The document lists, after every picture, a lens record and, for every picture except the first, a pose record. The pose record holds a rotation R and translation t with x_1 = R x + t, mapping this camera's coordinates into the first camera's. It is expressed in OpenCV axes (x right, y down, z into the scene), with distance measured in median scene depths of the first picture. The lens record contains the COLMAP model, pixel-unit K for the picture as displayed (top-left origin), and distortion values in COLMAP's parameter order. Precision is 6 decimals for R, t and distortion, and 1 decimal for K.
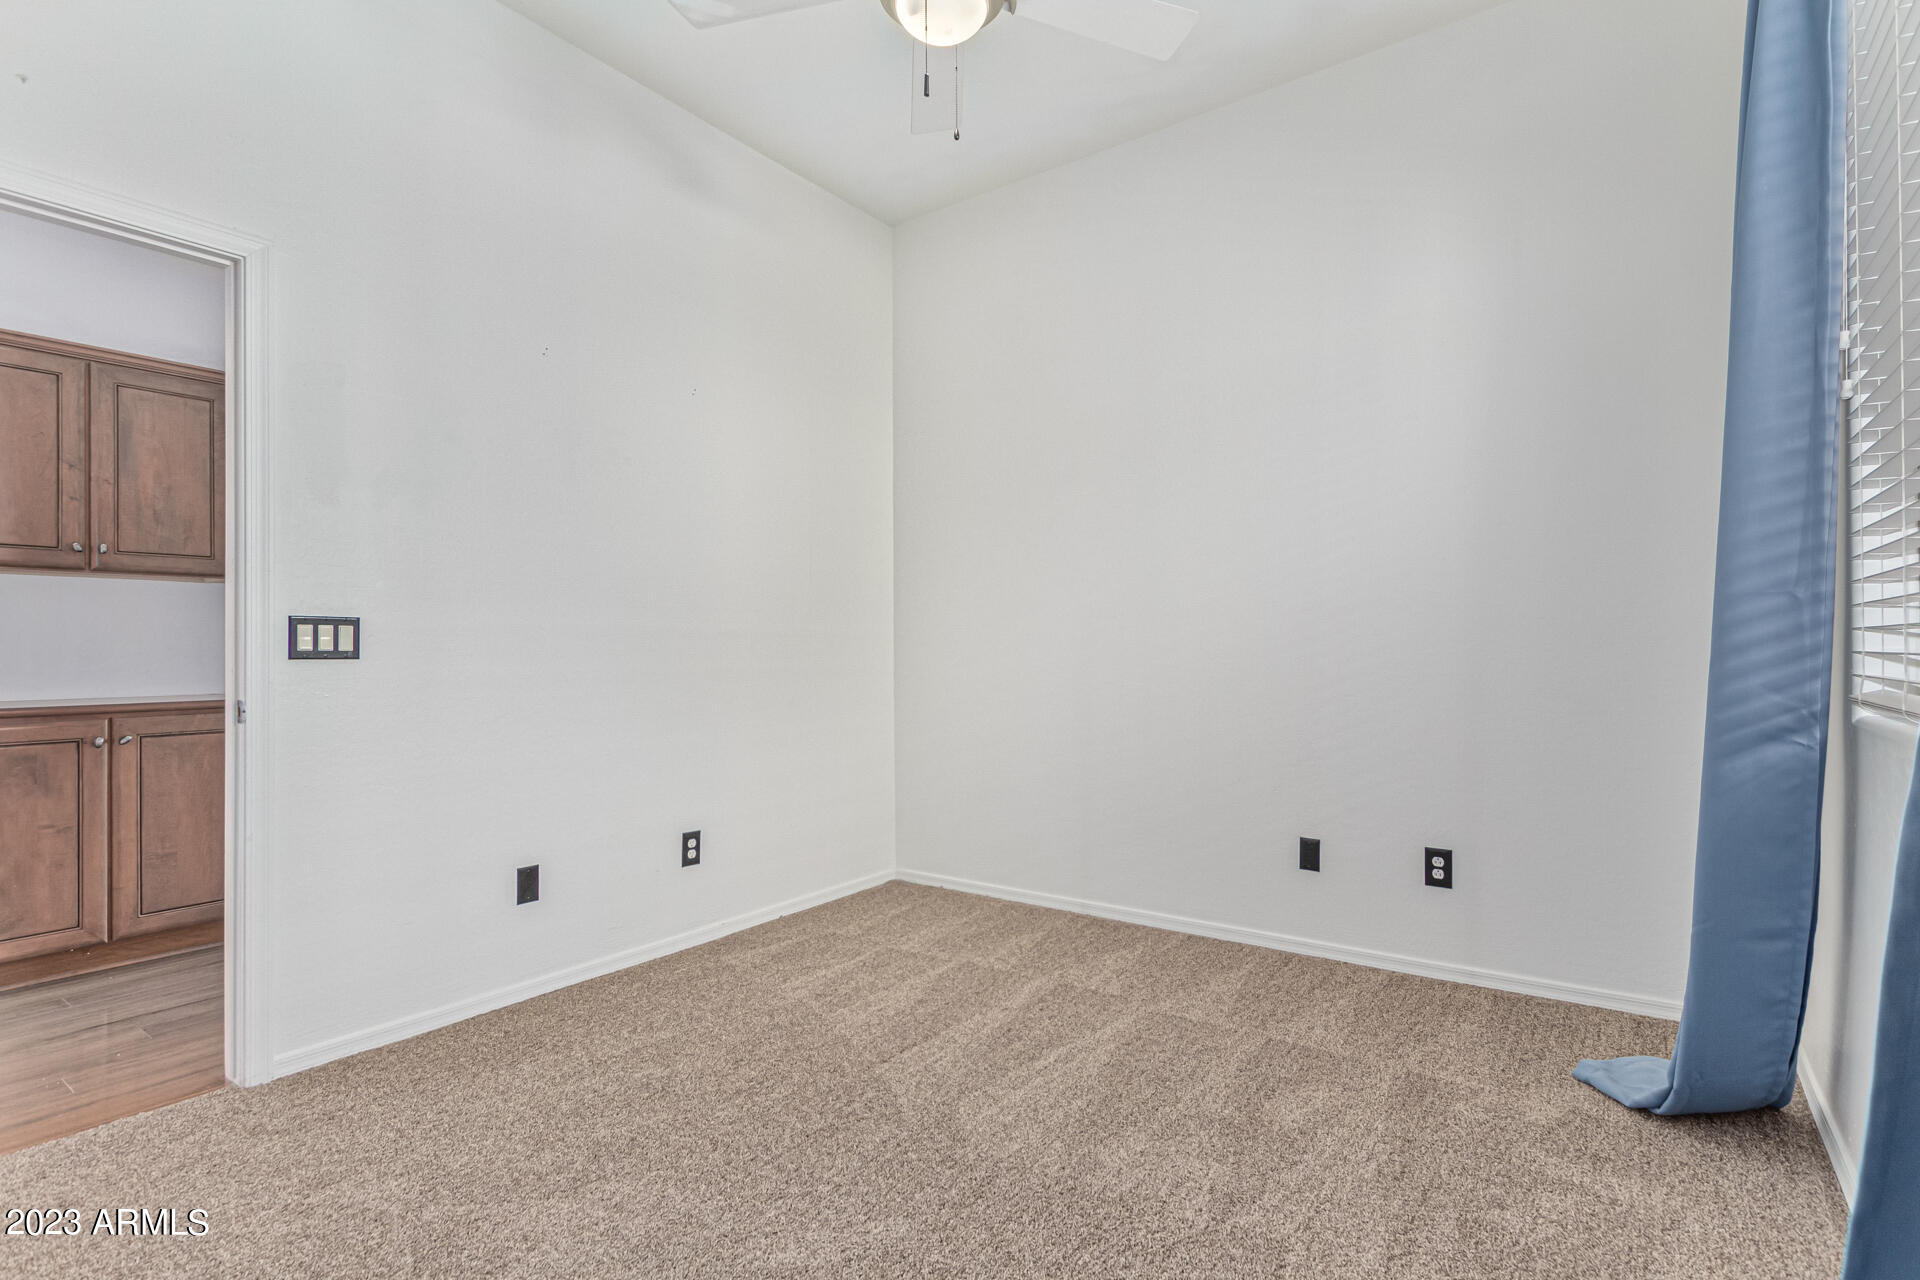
lens RADIAL K [[904.1, 0, 960.0], [0, 904.1, 640.0], [0, 0, 1]] dist [-0.000143, -0.000033]
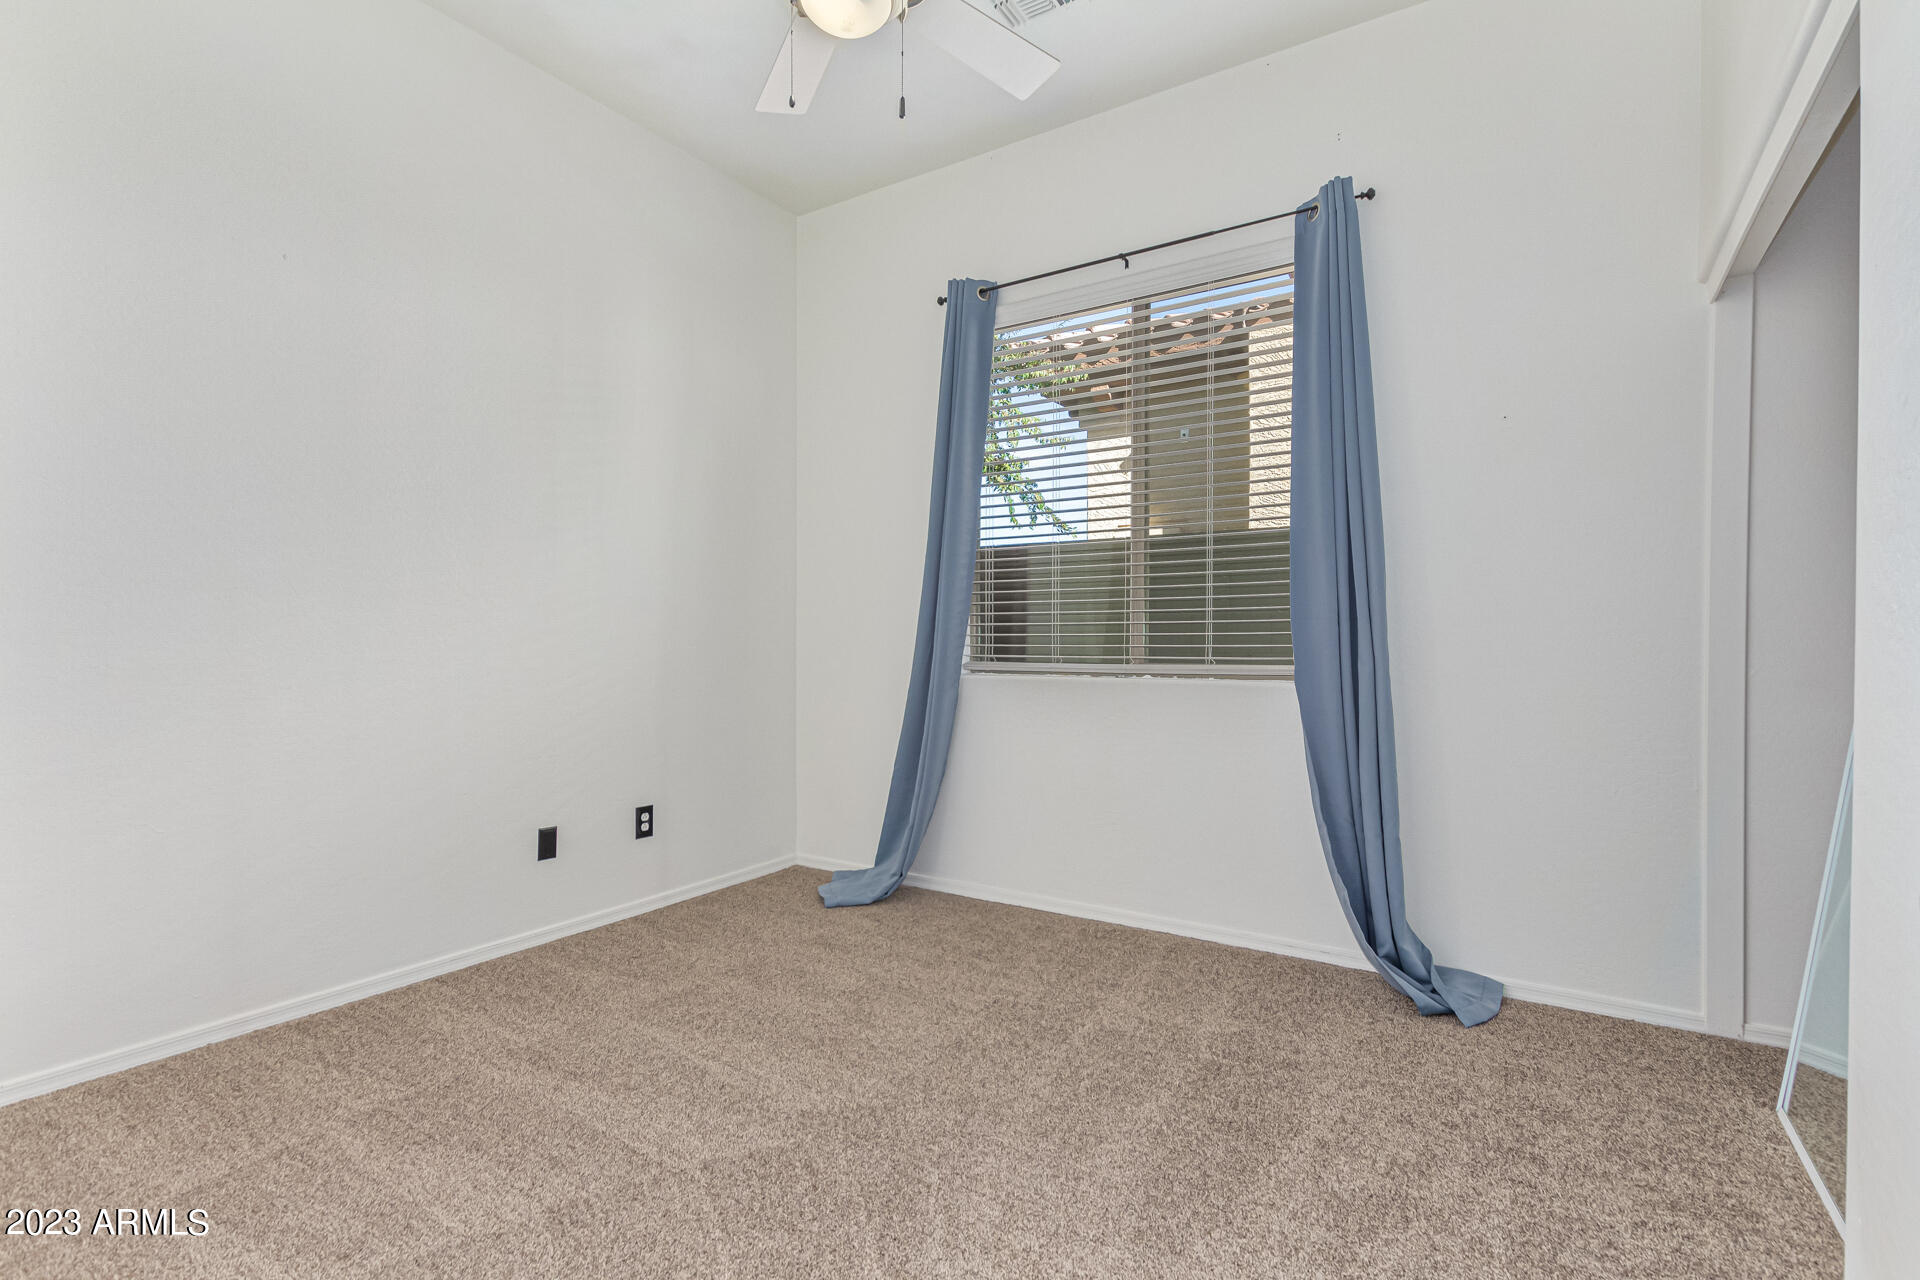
lens RADIAL K [[904.1, 0, 960.0], [0, 904.1, 640.0], [0, 0, 1]] dist [-0.000143, -0.000033]
pose [[-0.031484, 0.011336, 0.999440, -0.679841], [-0.000049, 0.999936, -0.011343, 0.020961], [-0.999504, -0.000406, -0.031481, 0.596532]]
